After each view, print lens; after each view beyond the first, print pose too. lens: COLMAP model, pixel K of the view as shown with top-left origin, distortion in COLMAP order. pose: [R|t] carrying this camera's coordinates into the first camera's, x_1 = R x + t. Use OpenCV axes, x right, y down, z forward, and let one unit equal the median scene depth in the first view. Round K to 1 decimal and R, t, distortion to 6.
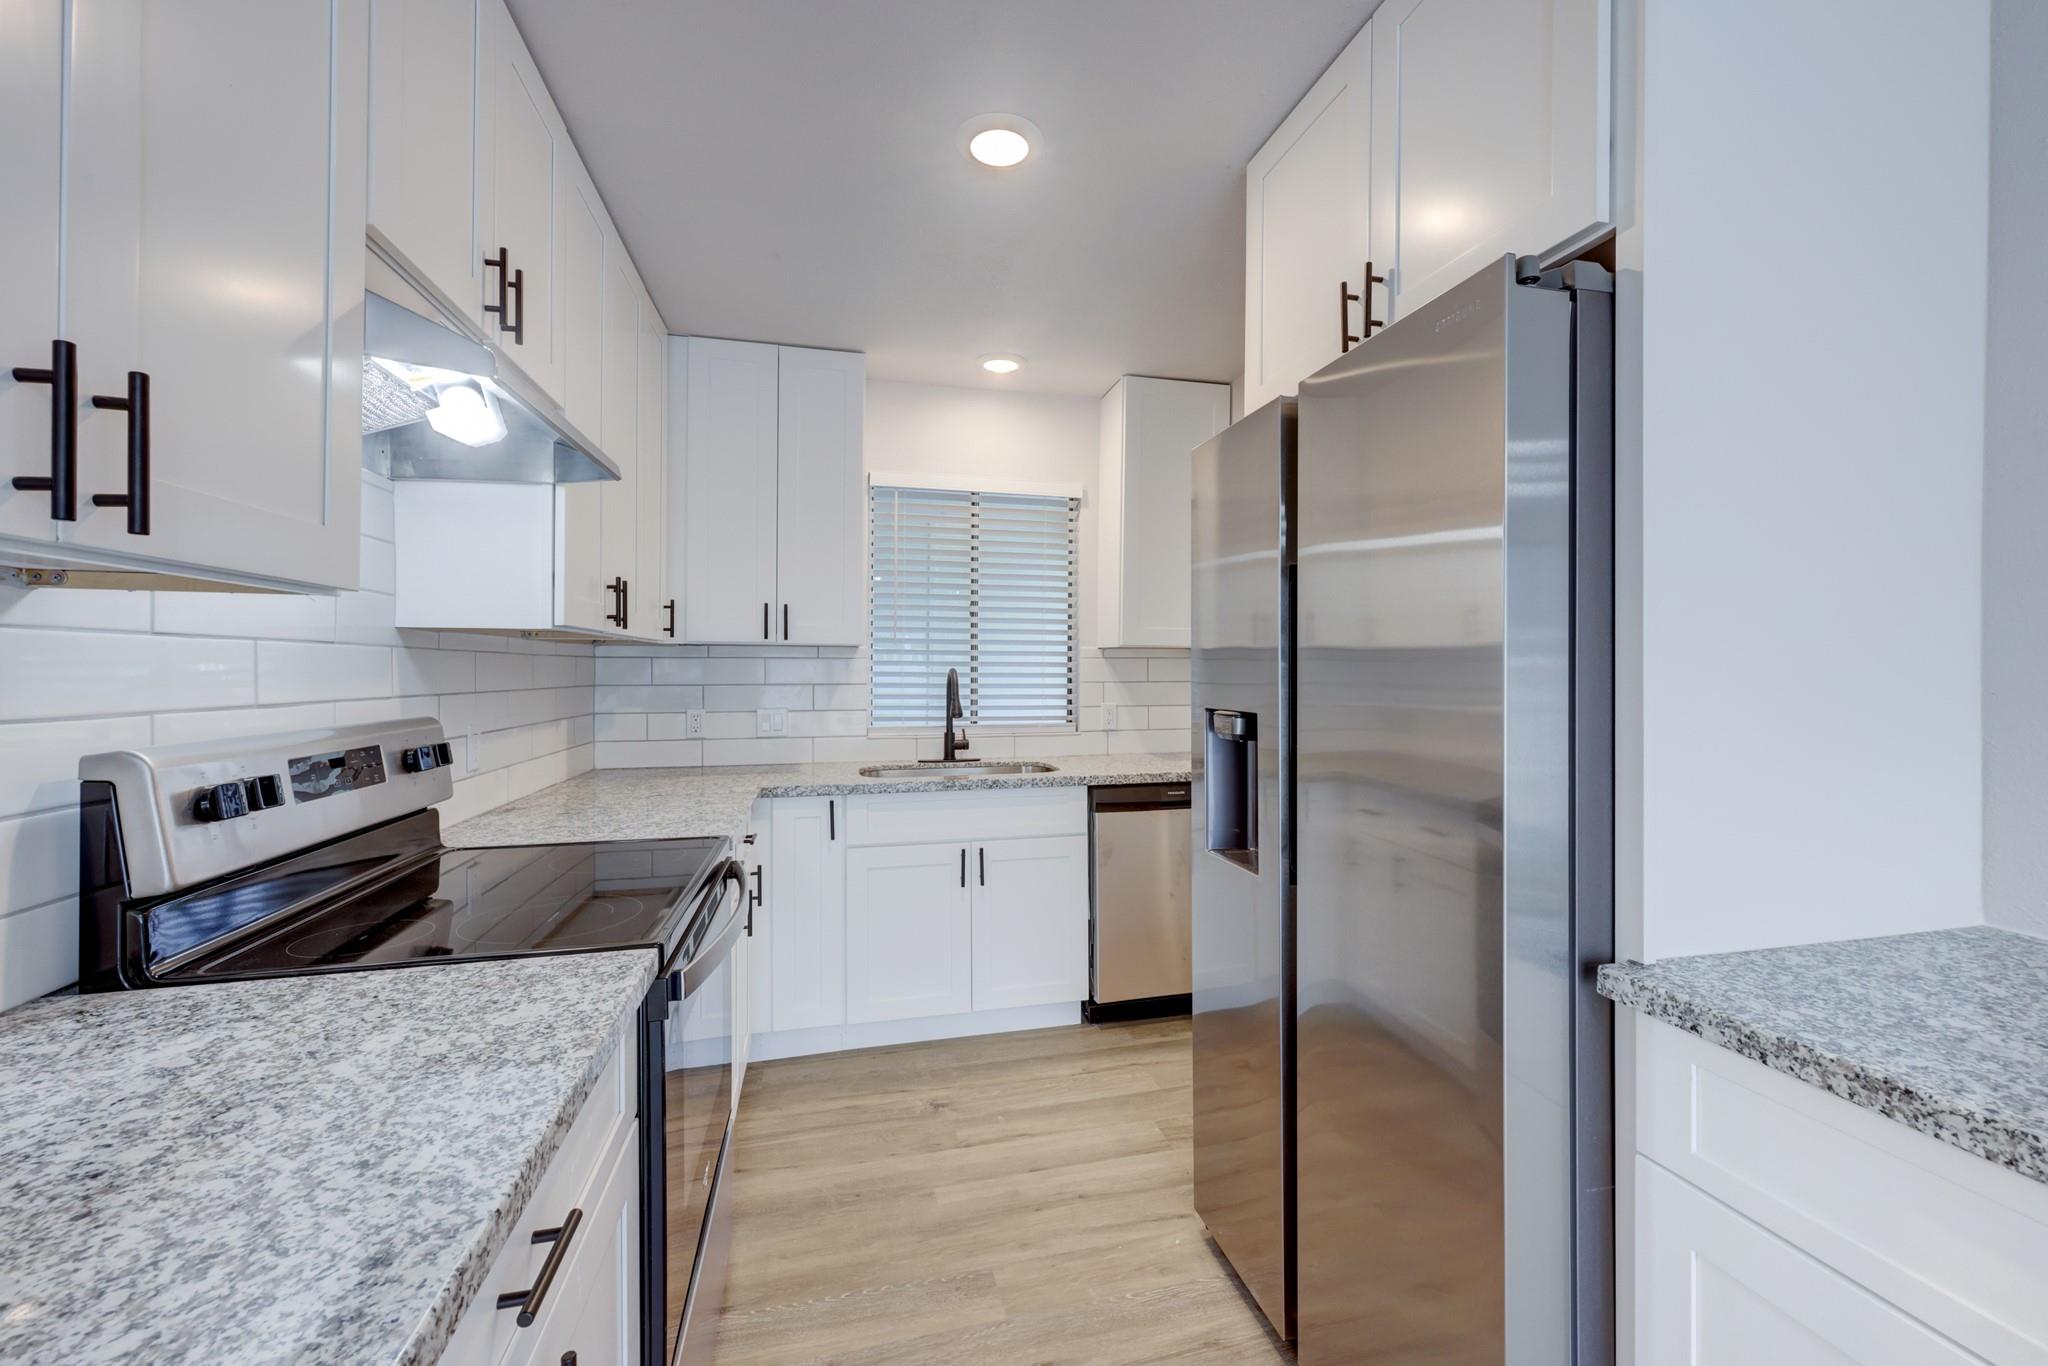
lens RADIAL K [[833.9, 0, 1029.5], [0, 833.9, 666.7], [0, 0, 1]] dist [0.000683, 0.000167]
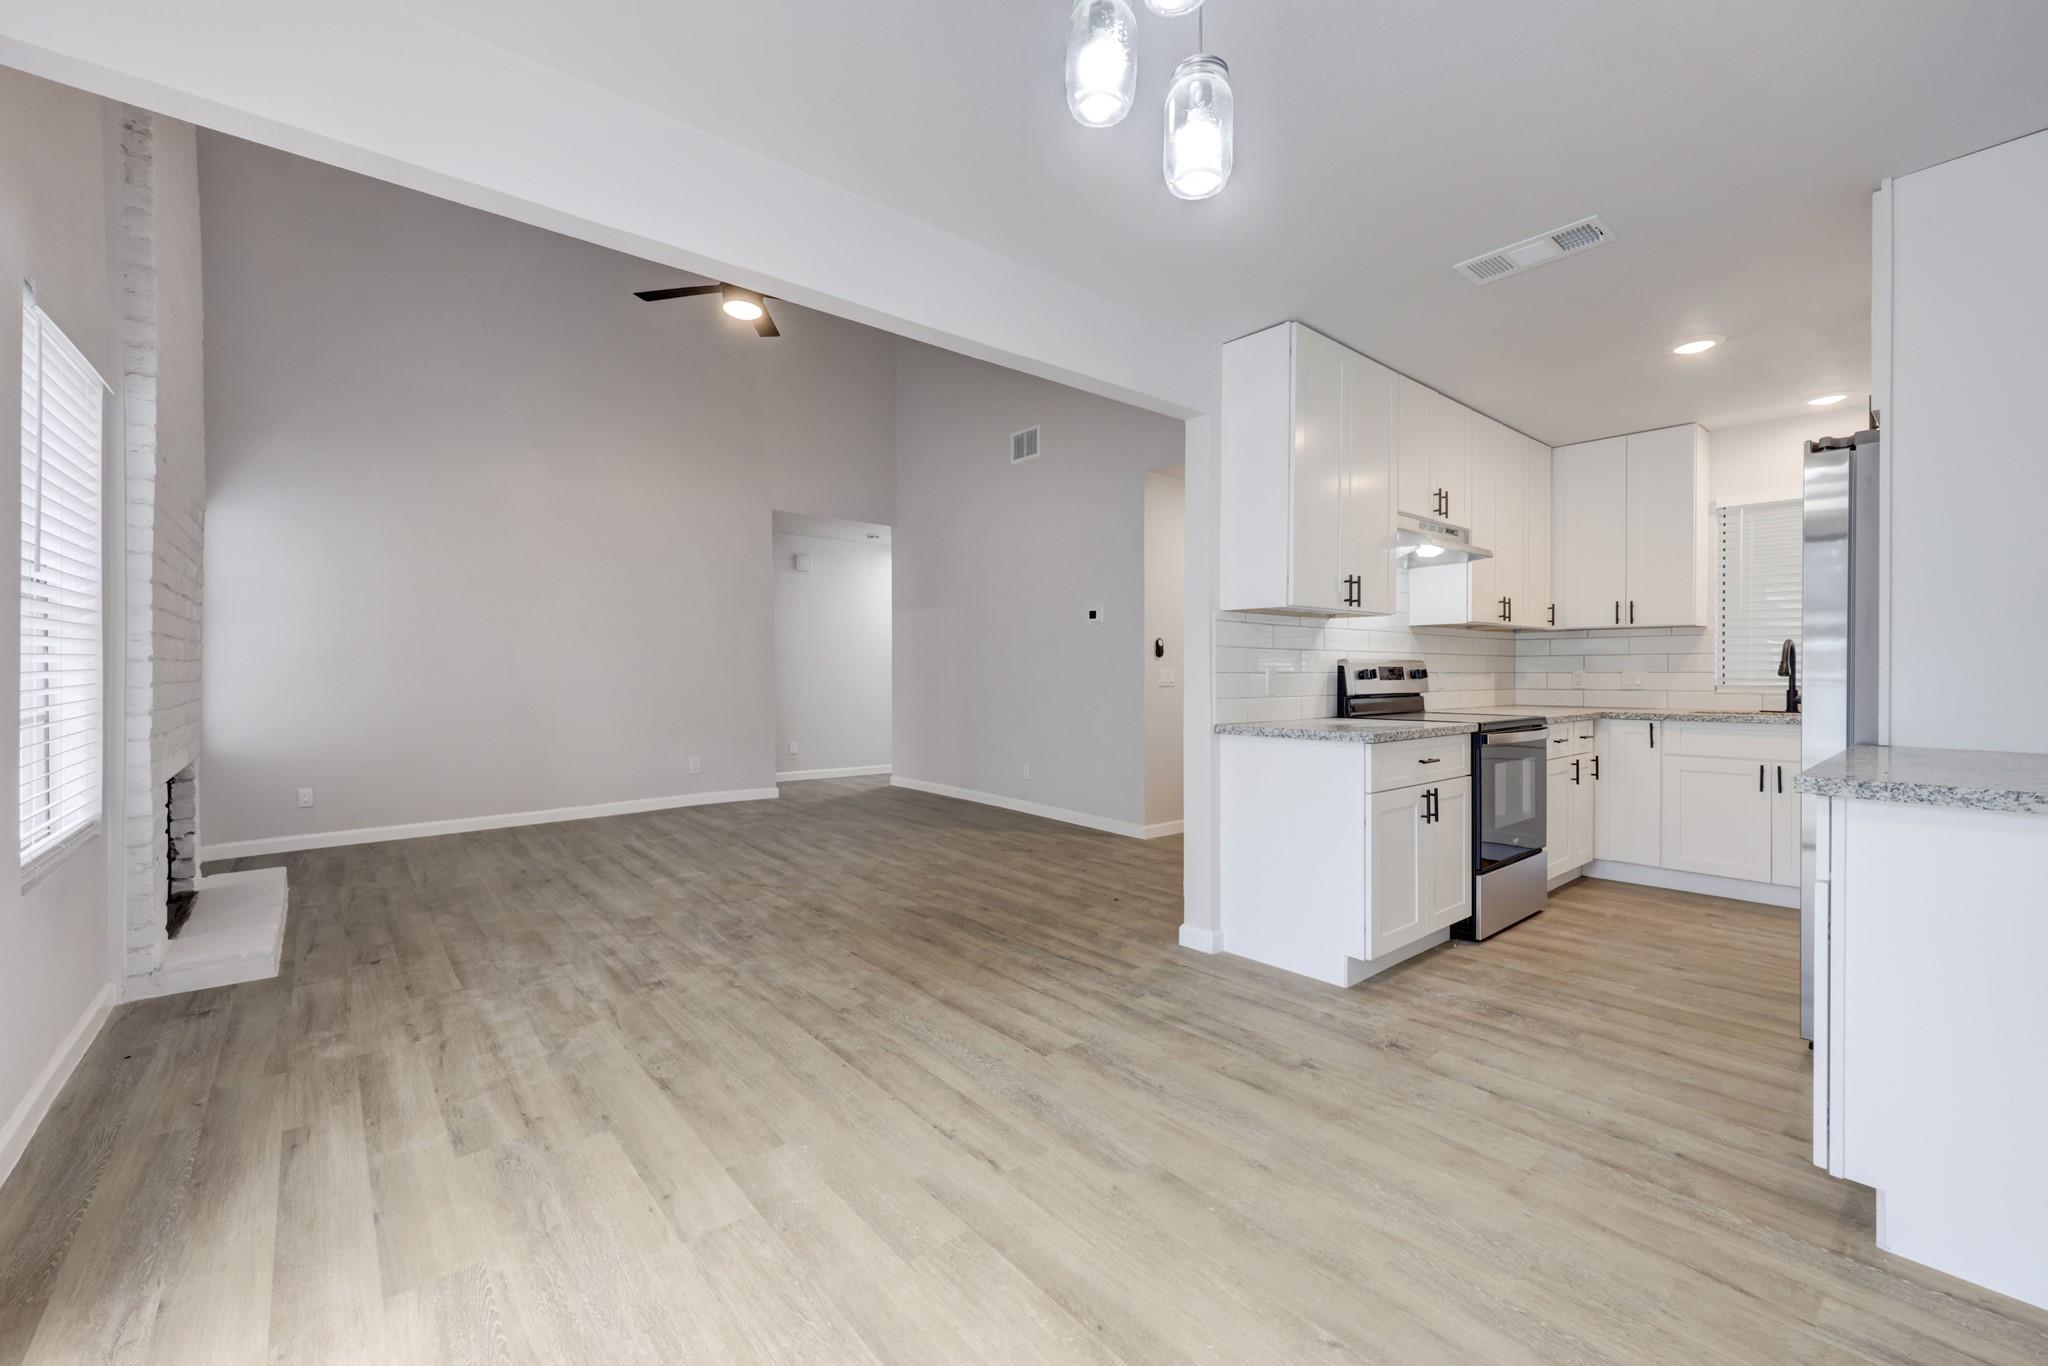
lens RADIAL K [[833.9, 0, 1024.1], [0, 833.9, 672.4], [0, 0, 1]] dist [0.000683, 0.000167]
pose [[0.454611, 0.000661, -0.890690, 0.931389], [0.003069, 0.999993, 0.002308, 0.081961], [0.890685, -0.003782, 0.454606, -1.151702]]
